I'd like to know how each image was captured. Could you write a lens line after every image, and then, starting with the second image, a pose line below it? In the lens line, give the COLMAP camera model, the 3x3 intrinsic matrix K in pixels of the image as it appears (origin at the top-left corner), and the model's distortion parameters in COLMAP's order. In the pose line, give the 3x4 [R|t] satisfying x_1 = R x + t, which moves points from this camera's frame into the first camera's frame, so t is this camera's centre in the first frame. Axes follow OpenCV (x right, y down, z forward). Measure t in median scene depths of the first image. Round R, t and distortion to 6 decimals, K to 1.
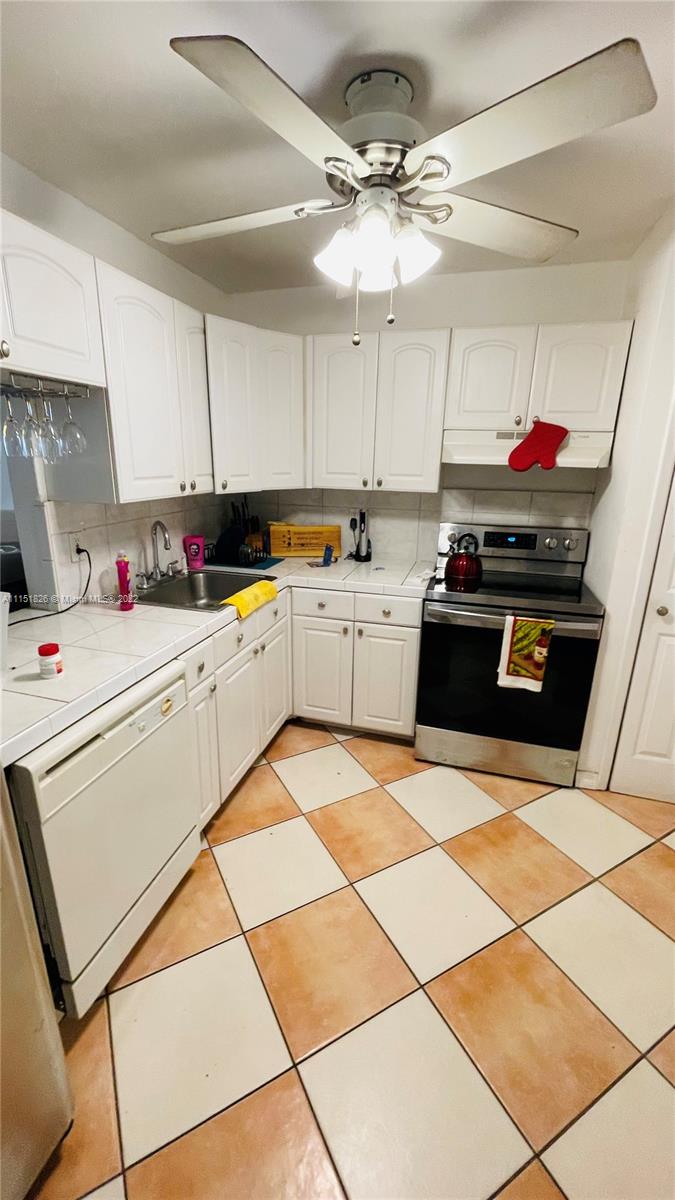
lens RADIAL K [[488.5, 0, 330.0], [0, 488.5, 603.4], [0, 0, 1]] dist [0.002228, 0.000594]
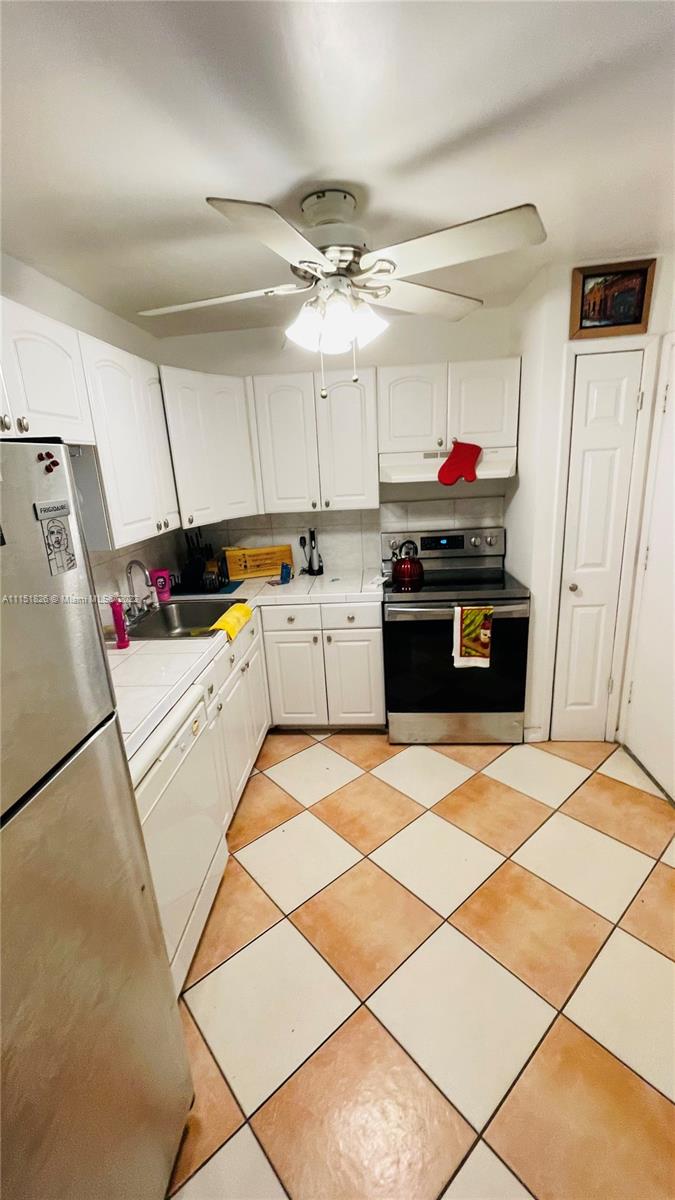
lens RADIAL K [[488.5, 0, 330.0], [0, 488.5, 603.4], [0, 0, 1]] dist [0.002228, 0.000594]
pose [[0.976501, -0.125377, 0.175287, -0.132258], [0.128752, 0.991645, -0.007967, -0.012891], [-0.172823, 0.030348, 0.984485, -0.105379]]
